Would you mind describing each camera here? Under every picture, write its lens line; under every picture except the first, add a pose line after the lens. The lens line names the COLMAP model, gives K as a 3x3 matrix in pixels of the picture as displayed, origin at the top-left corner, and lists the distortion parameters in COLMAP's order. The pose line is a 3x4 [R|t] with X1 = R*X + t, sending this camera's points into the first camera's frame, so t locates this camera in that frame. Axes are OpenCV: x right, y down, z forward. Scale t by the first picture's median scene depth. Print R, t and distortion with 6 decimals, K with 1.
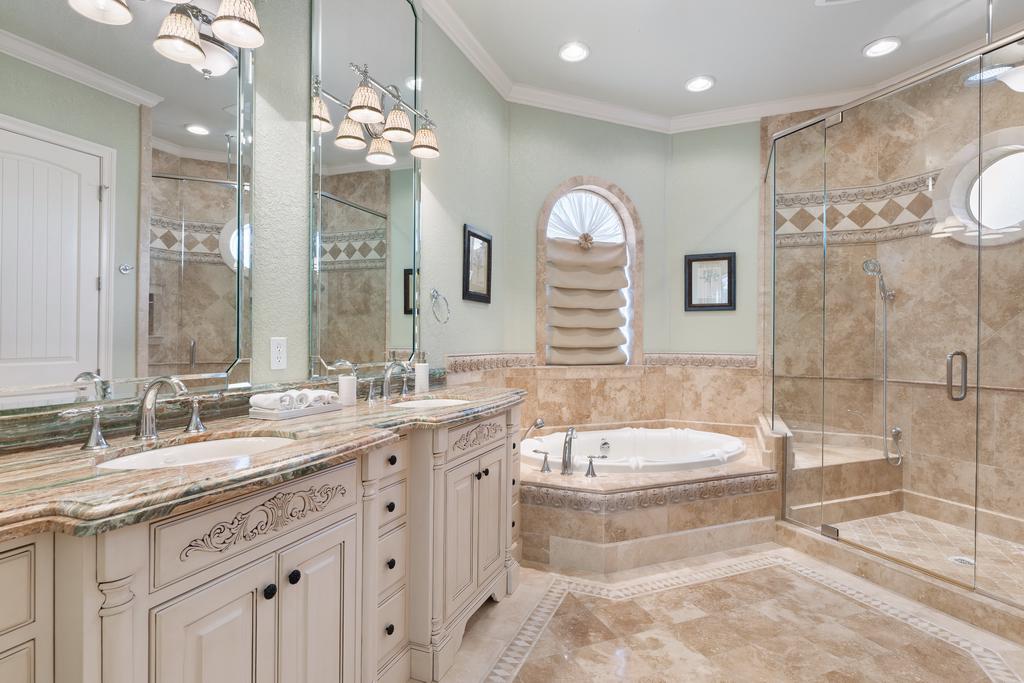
lens RADIAL K [[524.0, 0, 509.3], [0, 524.0, 339.8], [0, 0, 1]] dist [0.000420, -0.002165]
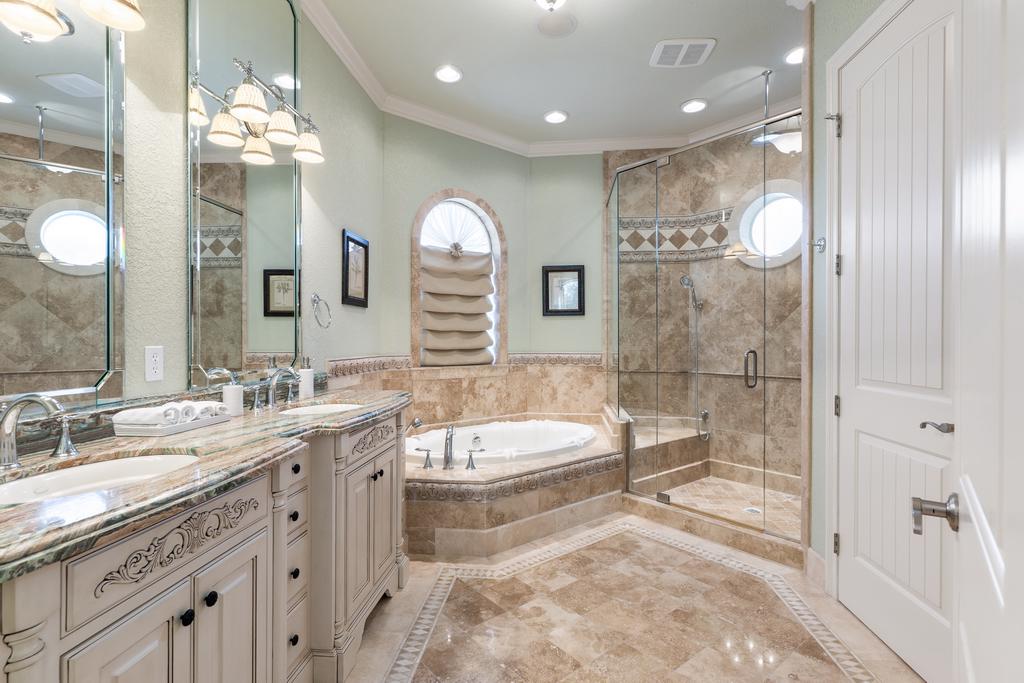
lens RADIAL K [[500.3, 0, 512.8], [0, 500.3, 338.6], [0, 0, 1]] dist [0.004147, -0.000893]
pose [[0.956574, -0.007163, 0.291402, -0.060618], [0.007642, 0.999971, -0.000506, -0.007931], [-0.291390, 0.002711, 0.956600, -0.017088]]
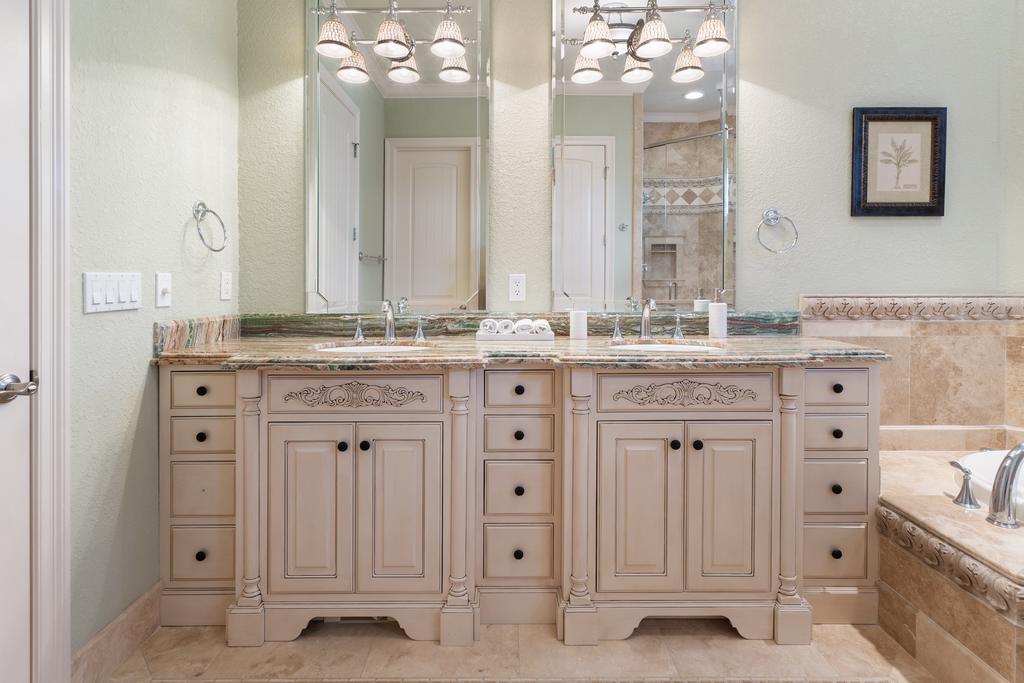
lens RADIAL K [[500.3, 0, 505.7], [0, 500.3, 288.7], [0, 0, 1]] dist [0.004147, -0.000893]
pose [[0.376270, -0.001965, -0.926508, 0.392153], [0.006228, 0.999981, 0.000409, 0.017855], [0.926489, -0.005924, 0.376274, 0.352536]]
